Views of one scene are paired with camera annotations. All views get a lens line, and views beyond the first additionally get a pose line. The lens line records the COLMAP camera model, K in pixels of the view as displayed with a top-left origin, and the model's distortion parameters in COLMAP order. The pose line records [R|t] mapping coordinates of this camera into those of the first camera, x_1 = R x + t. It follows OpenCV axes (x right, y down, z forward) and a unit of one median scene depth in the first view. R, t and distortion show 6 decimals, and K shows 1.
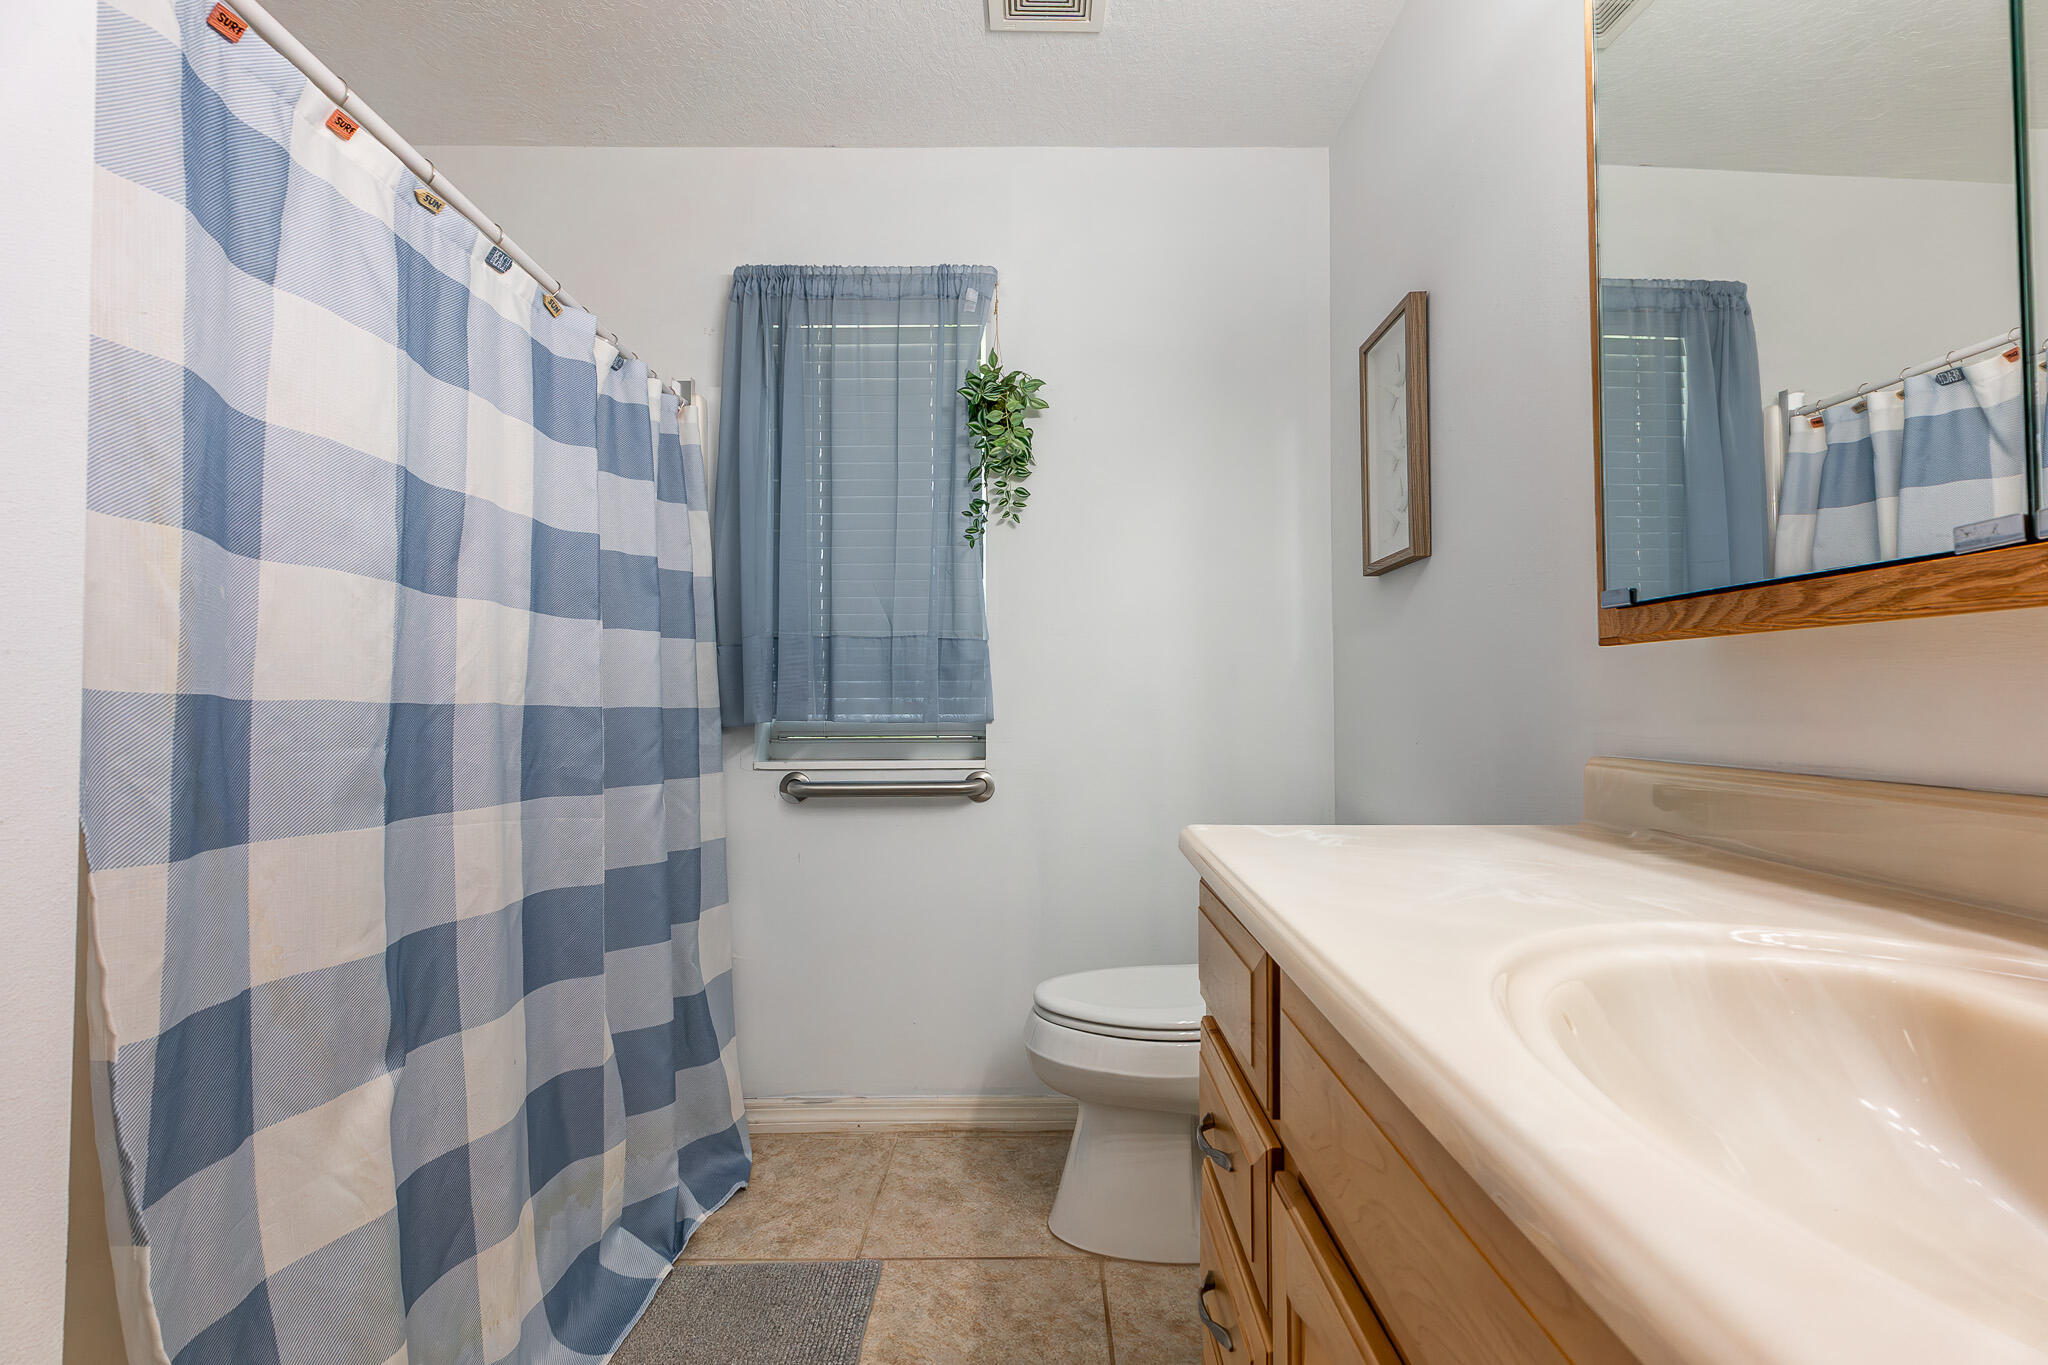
lens RADIAL K [[853.8, 0, 1037.8], [0, 853.8, 685.9], [0, 0, 1]] dist [0.001700, 0.000075]
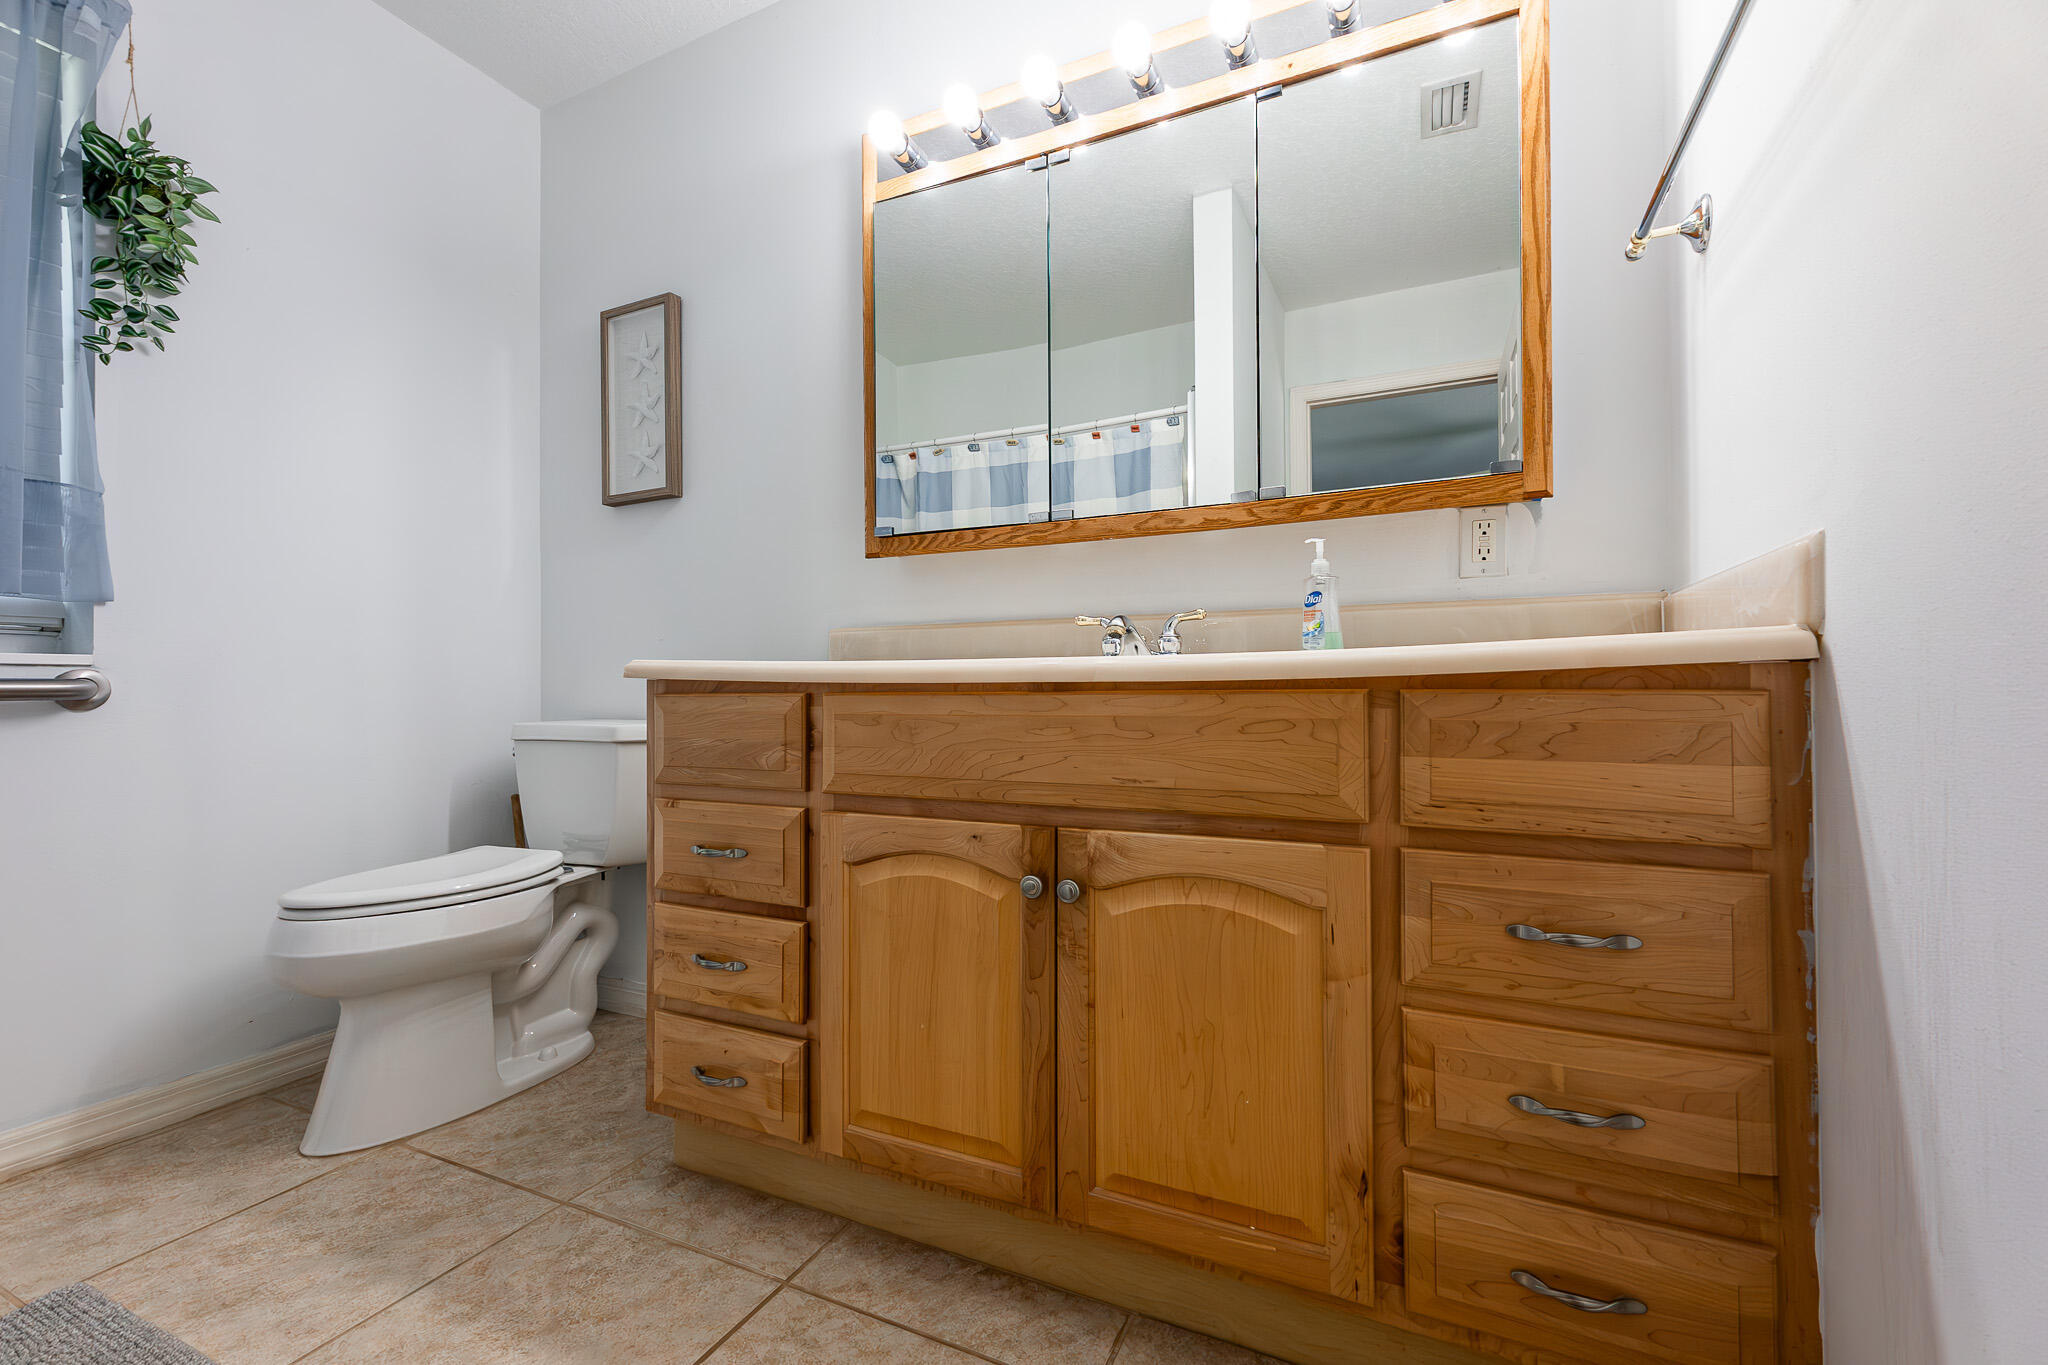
lens RADIAL K [[853.8, 0, 1037.8], [0, 853.8, 685.9], [0, 0, 1]] dist [0.001700, 0.000075]
pose [[0.422926, 0.006172, 0.906143, -0.447456], [-0.016397, 0.999865, 0.000843, 0.116163], [-0.906016, -0.015215, 0.422971, -0.065214]]
